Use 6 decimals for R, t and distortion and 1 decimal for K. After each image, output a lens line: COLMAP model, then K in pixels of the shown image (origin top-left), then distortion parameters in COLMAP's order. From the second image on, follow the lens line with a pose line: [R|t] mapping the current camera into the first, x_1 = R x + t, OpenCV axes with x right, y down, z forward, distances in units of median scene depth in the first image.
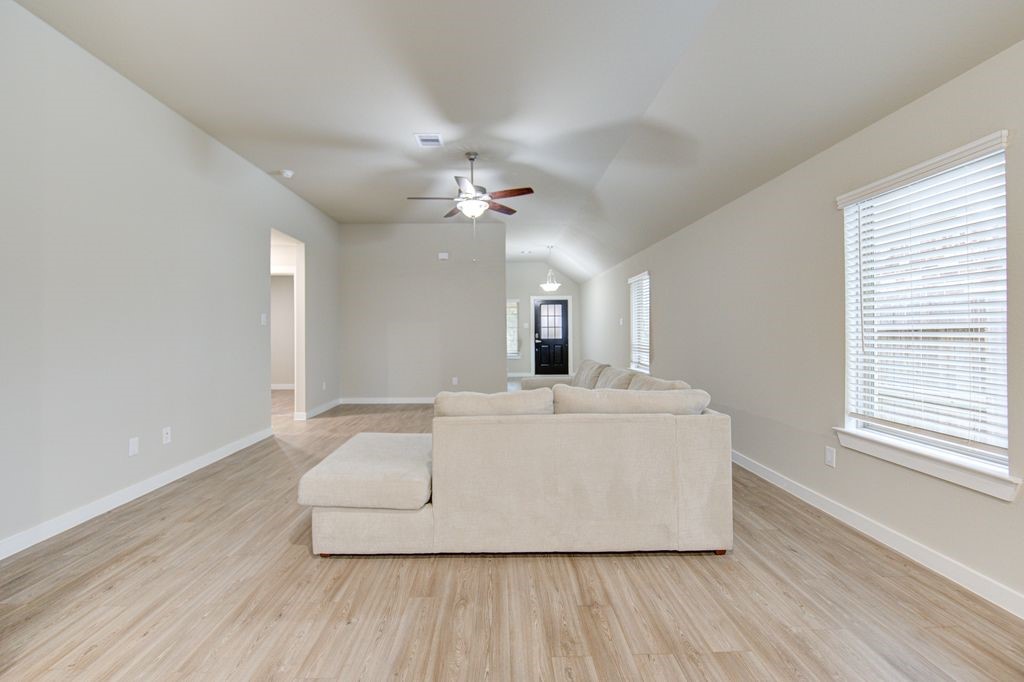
lens RADIAL K [[440.8, 0, 516.1], [0, 440.8, 333.8], [0, 0, 1]] dist [-0.010578, -0.001064]
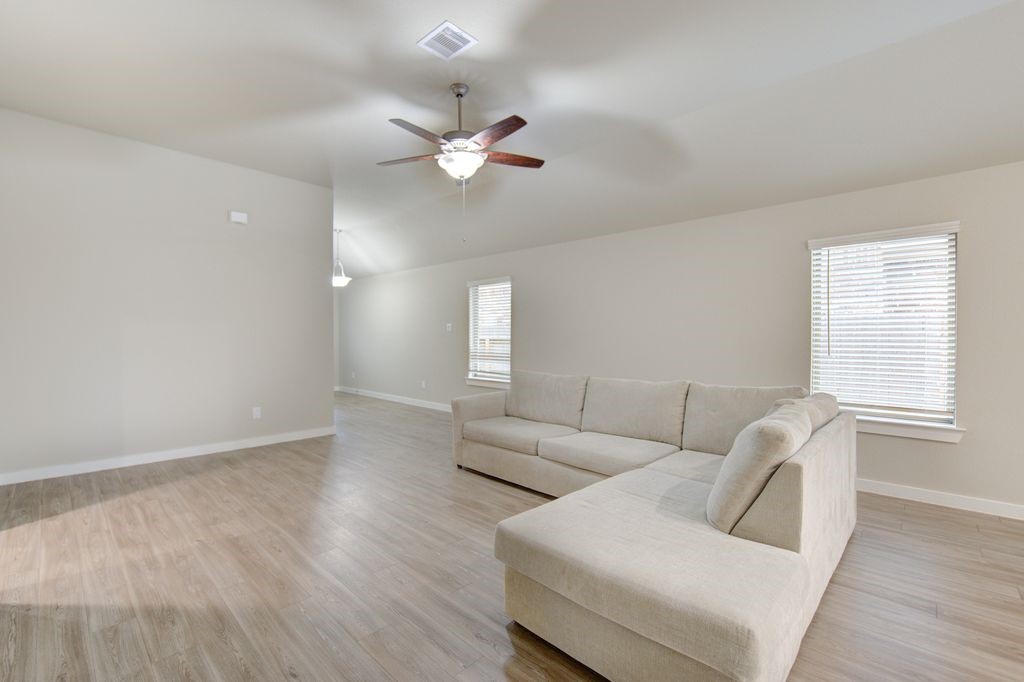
lens RADIAL K [[440.8, 0, 510.4], [0, 440.8, 345.1], [0, 0, 1]] dist [-0.010578, -0.001064]
pose [[0.705274, -0.007659, 0.708894, -0.567566], [-0.002978, 0.999901, 0.013765, -0.004686], [-0.708929, -0.011819, 0.705181, 0.459922]]
